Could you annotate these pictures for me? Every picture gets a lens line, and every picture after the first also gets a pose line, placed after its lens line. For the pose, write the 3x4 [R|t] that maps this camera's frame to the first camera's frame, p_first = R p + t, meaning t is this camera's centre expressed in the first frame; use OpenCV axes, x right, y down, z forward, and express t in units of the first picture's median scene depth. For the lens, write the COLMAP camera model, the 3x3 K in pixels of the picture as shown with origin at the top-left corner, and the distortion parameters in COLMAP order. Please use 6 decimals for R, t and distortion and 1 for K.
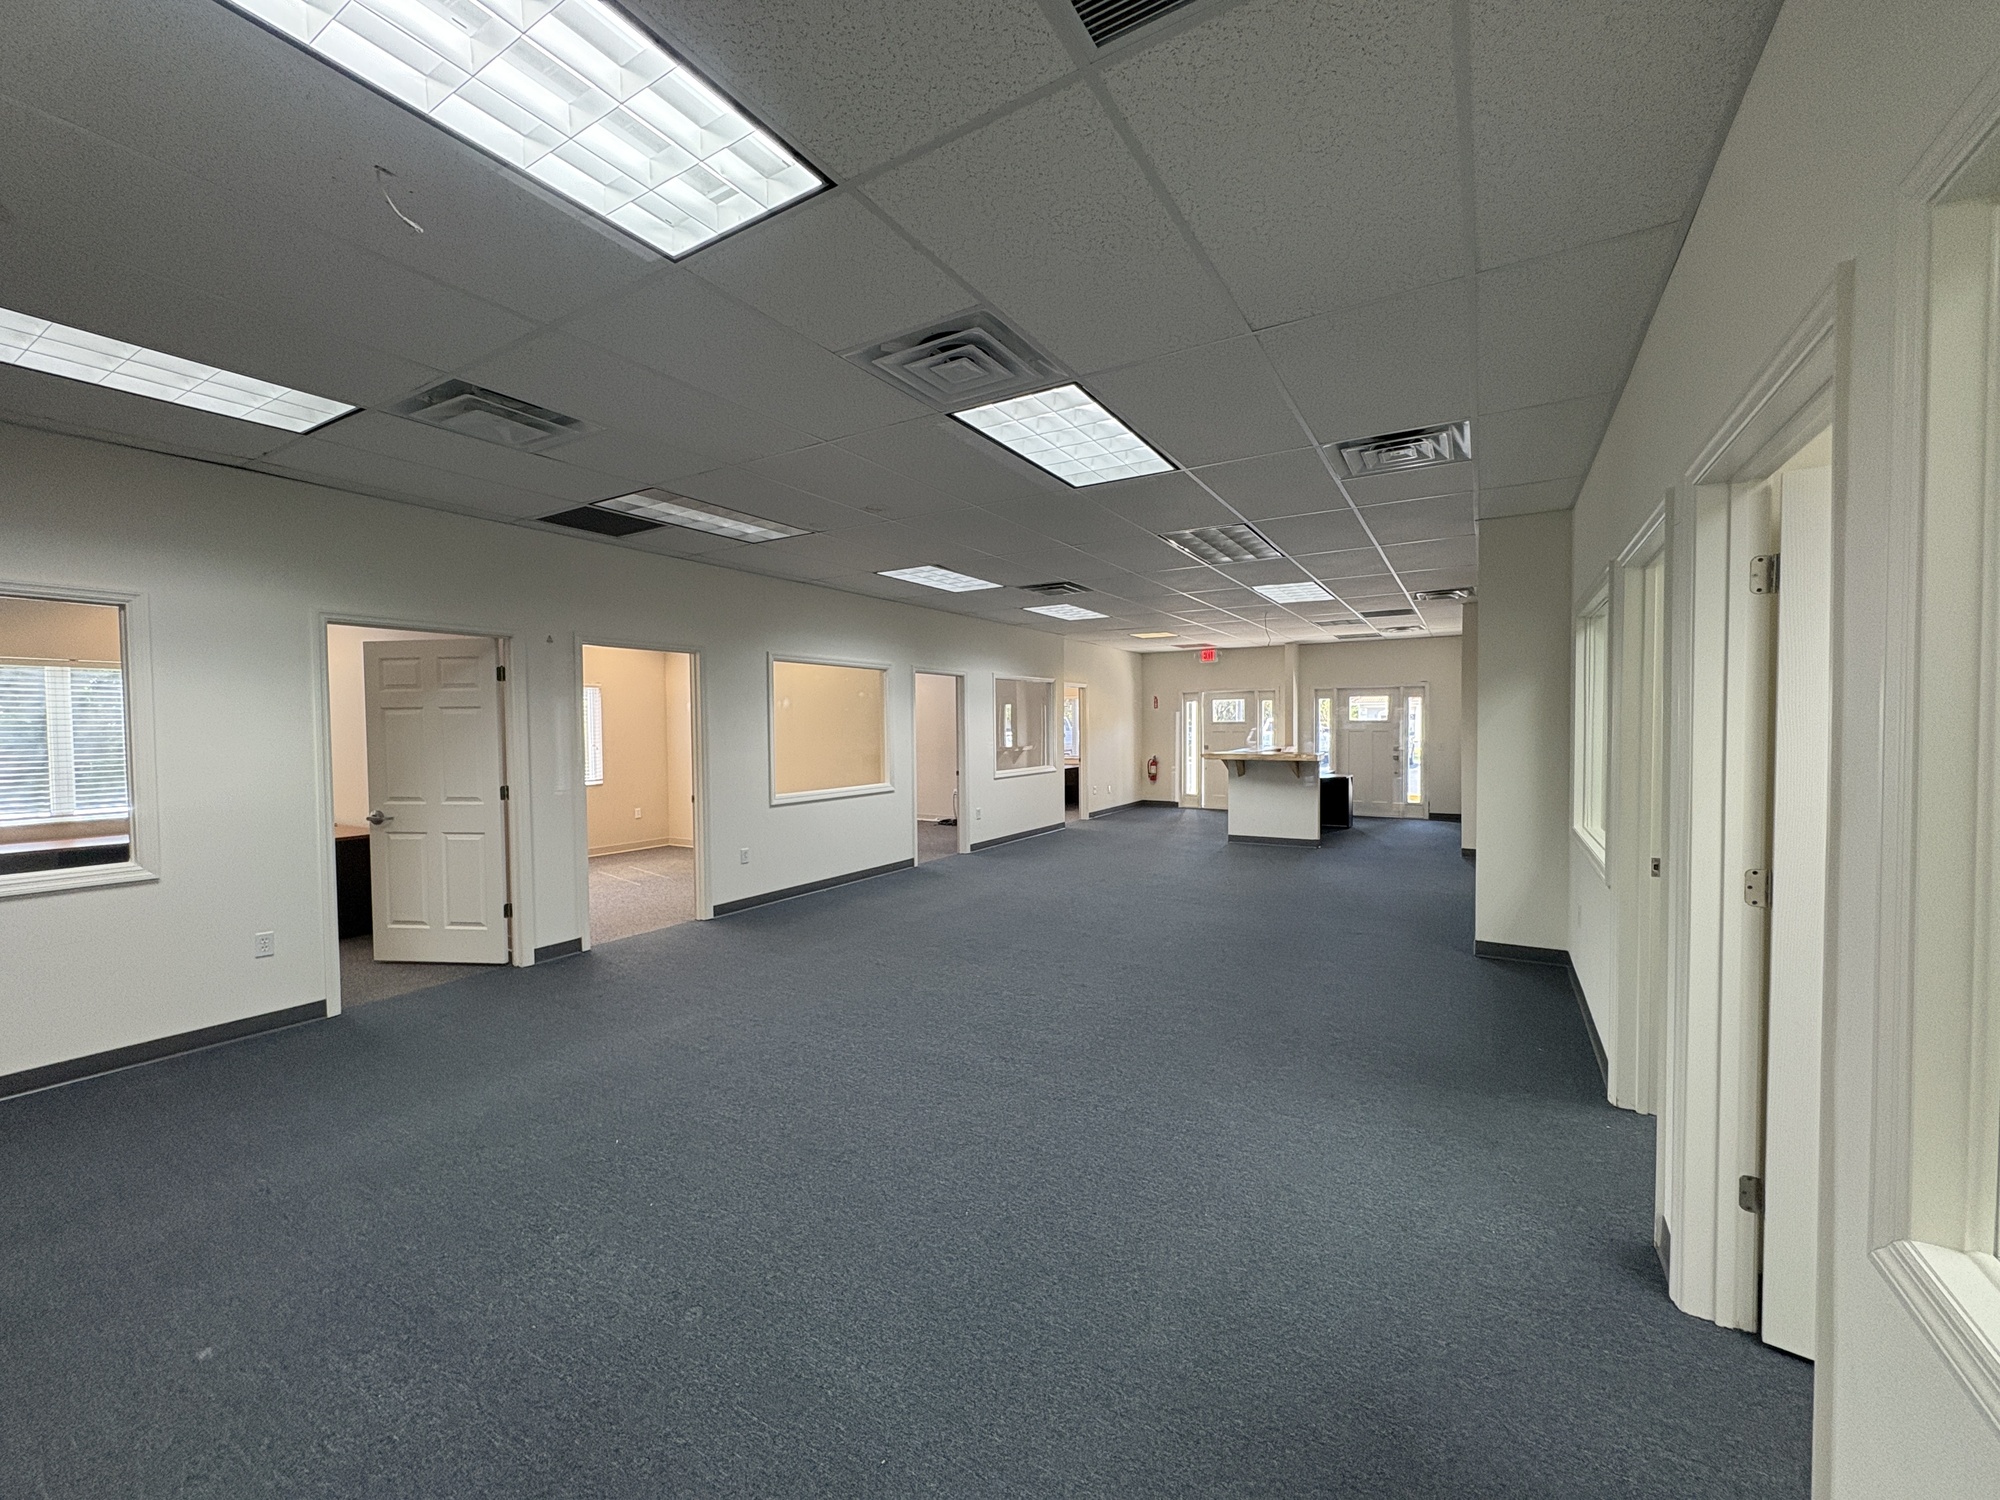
lens RADIAL K [[800.7, 0, 999.3], [0, 800.7, 747.5], [0, 0, 1]] dist [0.002279, -0.000279]
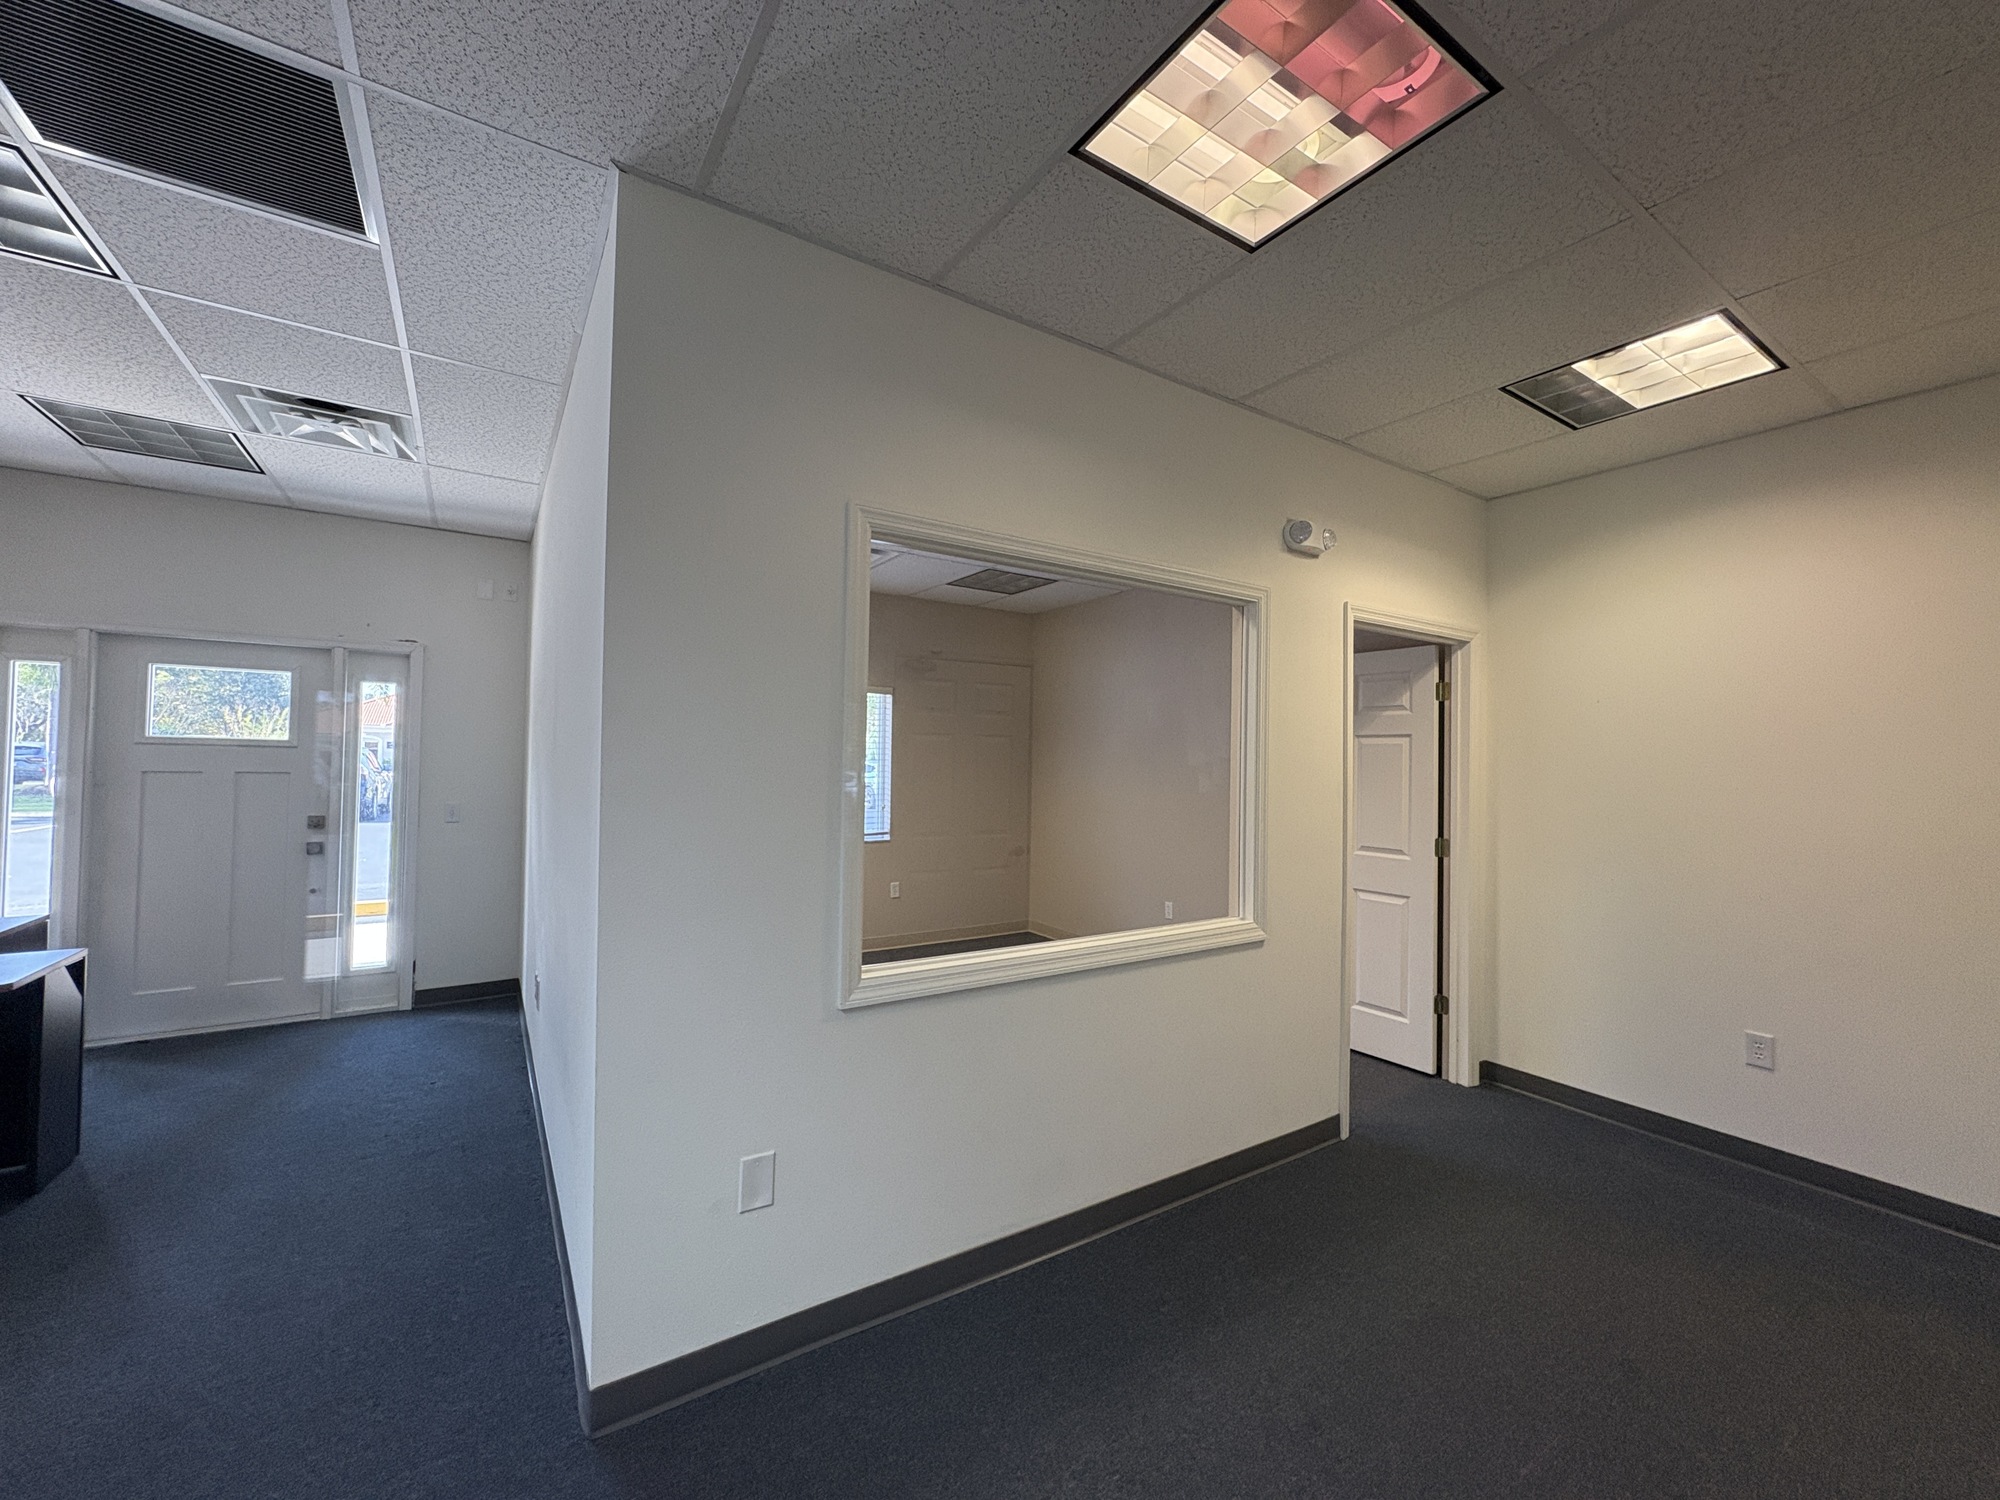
lens RADIAL K [[800.7, 0, 1001.9], [0, 800.7, 749.1], [0, 0, 1]] dist [0.002279, -0.000279]
pose [[0.420929, 0.026449, 0.906708, 0.290542], [0.010862, 0.999356, -0.034194, -0.014964], [-0.907028, 0.024242, 0.420371, 0.555550]]
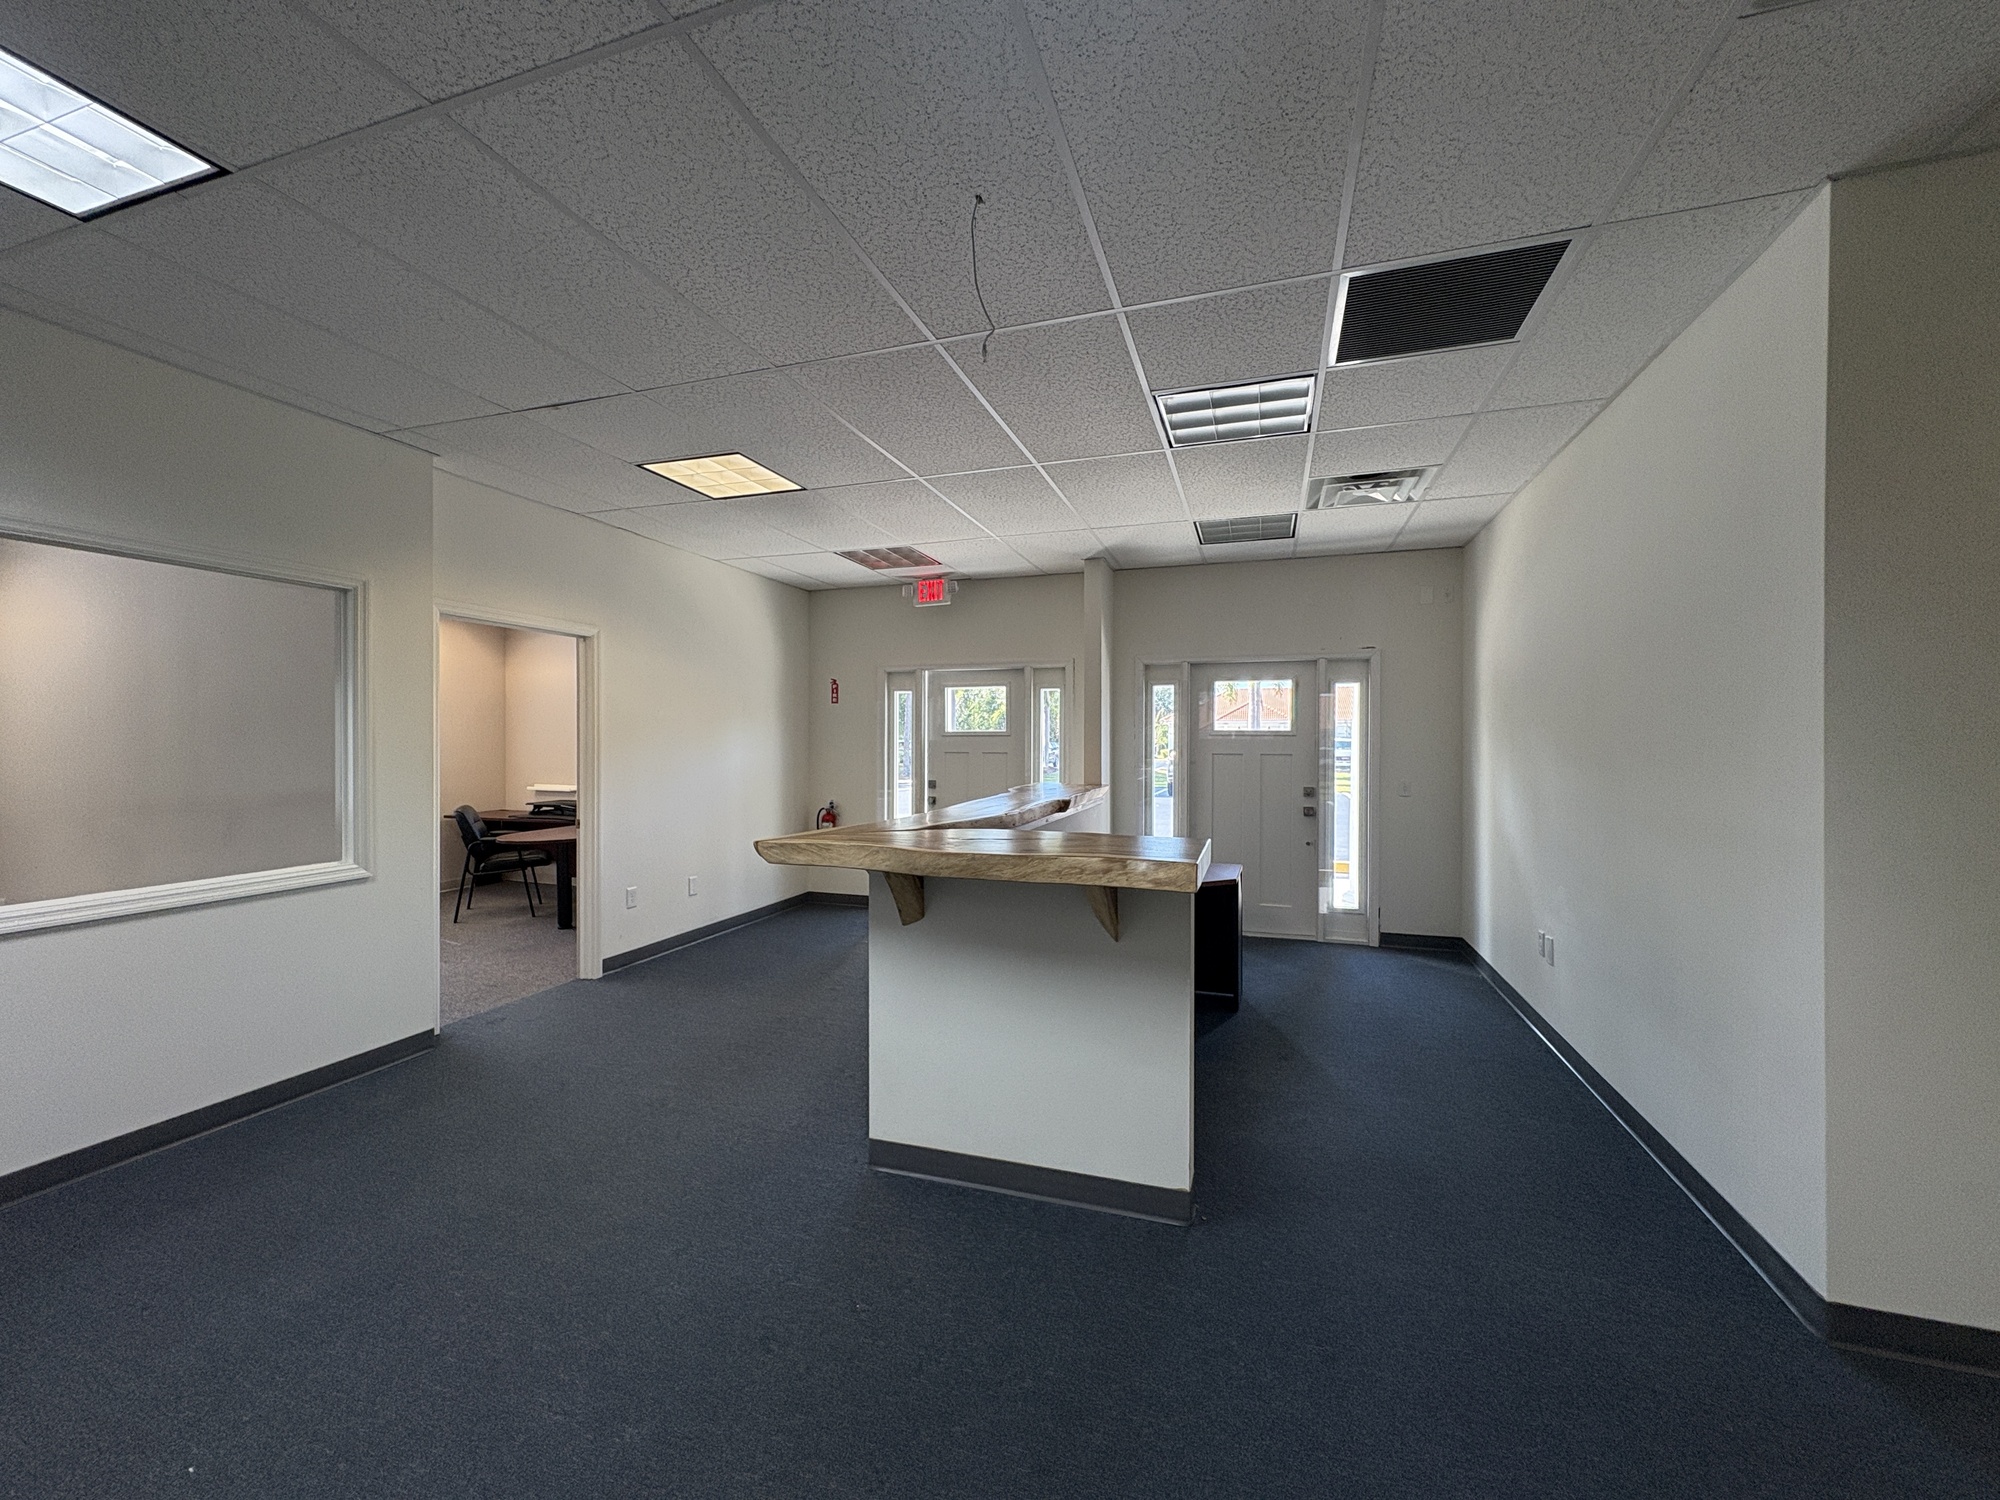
lens RADIAL K [[800.7, 0, 1006.0], [0, 800.7, 748.1], [0, 0, 1]] dist [0.002279, -0.000279]
pose [[0.973773, 0.008233, 0.227374, 0.208870], [-0.002997, 0.999723, -0.023364, -0.012433], [-0.227503, 0.022069, 0.973527, 0.562981]]
